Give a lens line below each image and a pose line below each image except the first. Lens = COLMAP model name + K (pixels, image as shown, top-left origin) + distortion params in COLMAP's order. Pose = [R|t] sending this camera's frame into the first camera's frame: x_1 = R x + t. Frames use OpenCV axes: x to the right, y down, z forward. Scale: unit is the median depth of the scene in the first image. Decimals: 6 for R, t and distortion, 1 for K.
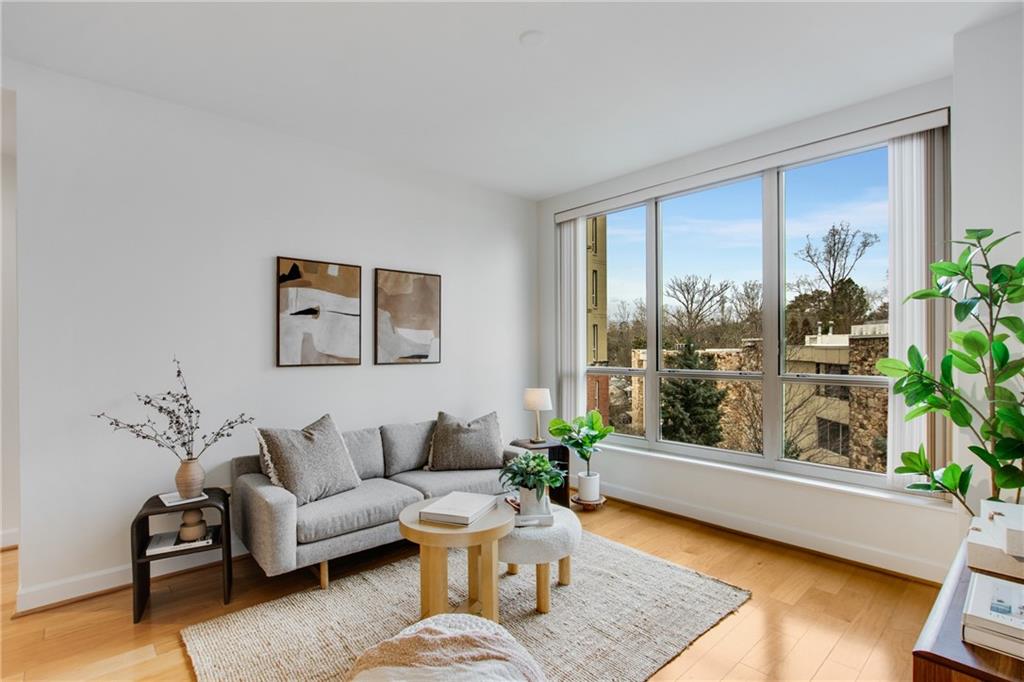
lens RADIAL K [[493.4, 0, 509.5], [0, 493.4, 351.0], [0, 0, 1]] dist [-0.021660, 0.000157]
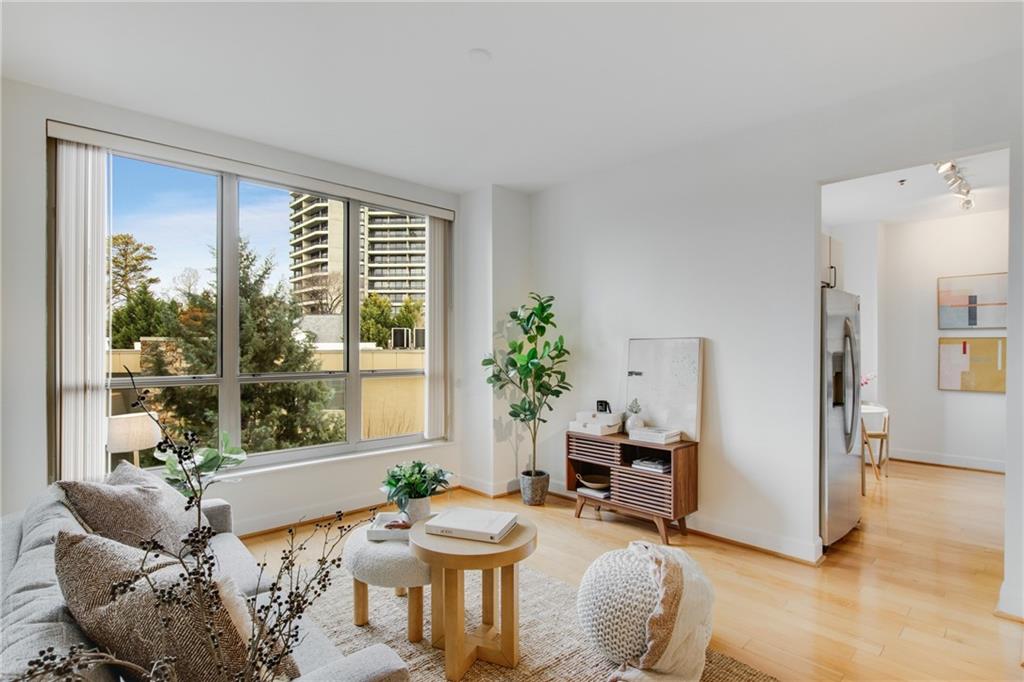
lens RADIAL K [[511.1, 0, 509.4], [0, 511.1, 347.3], [0, 0, 1]] dist [-0.021292, -0.000047]
pose [[-0.030185, 0.007410, 0.999517, -0.729745], [0.006260, 0.999954, -0.007224, 0.000063], [-0.999525, 0.006039, -0.030230, 0.677150]]
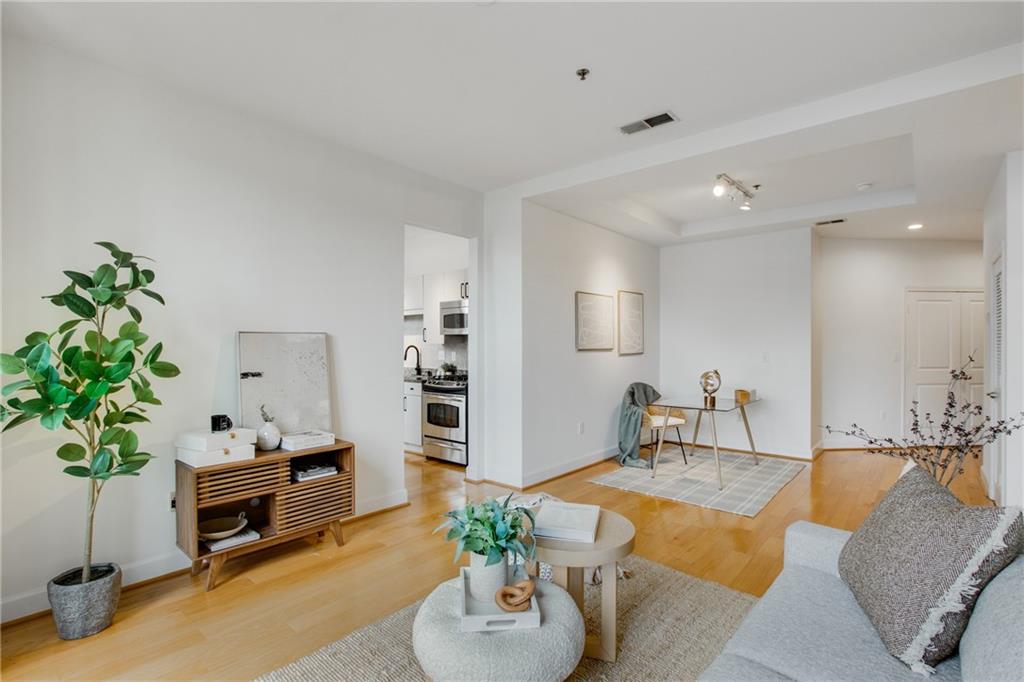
lens RADIAL K [[487.1, 0, 512.0], [0, 487.1, 341.0], [0, 0, 1]] dist [-0.000153, -0.000038]
pose [[-0.992146, 0.002482, -0.125057, 0.085494], [0.002418, 0.999997, 0.000668, -0.008886], [0.125059, 0.000360, -0.992149, 1.329333]]
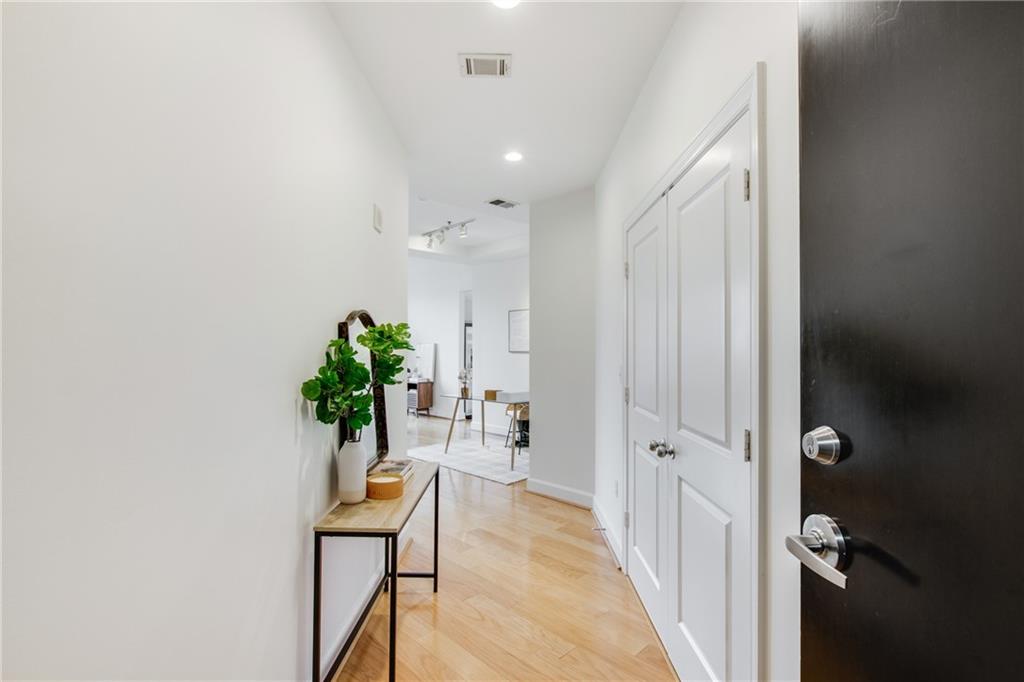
lens RADIAL K [[511.1, 0, 509.4], [0, 511.1, 347.3], [0, 0, 1]] dist [-0.021292, -0.000047]
pose [[-0.018185, 0.007017, 0.999810, -2.623063], [0.002770, 0.999972, -0.006968, 0.017029], [-0.999831, 0.002643, -0.018204, -0.145676]]
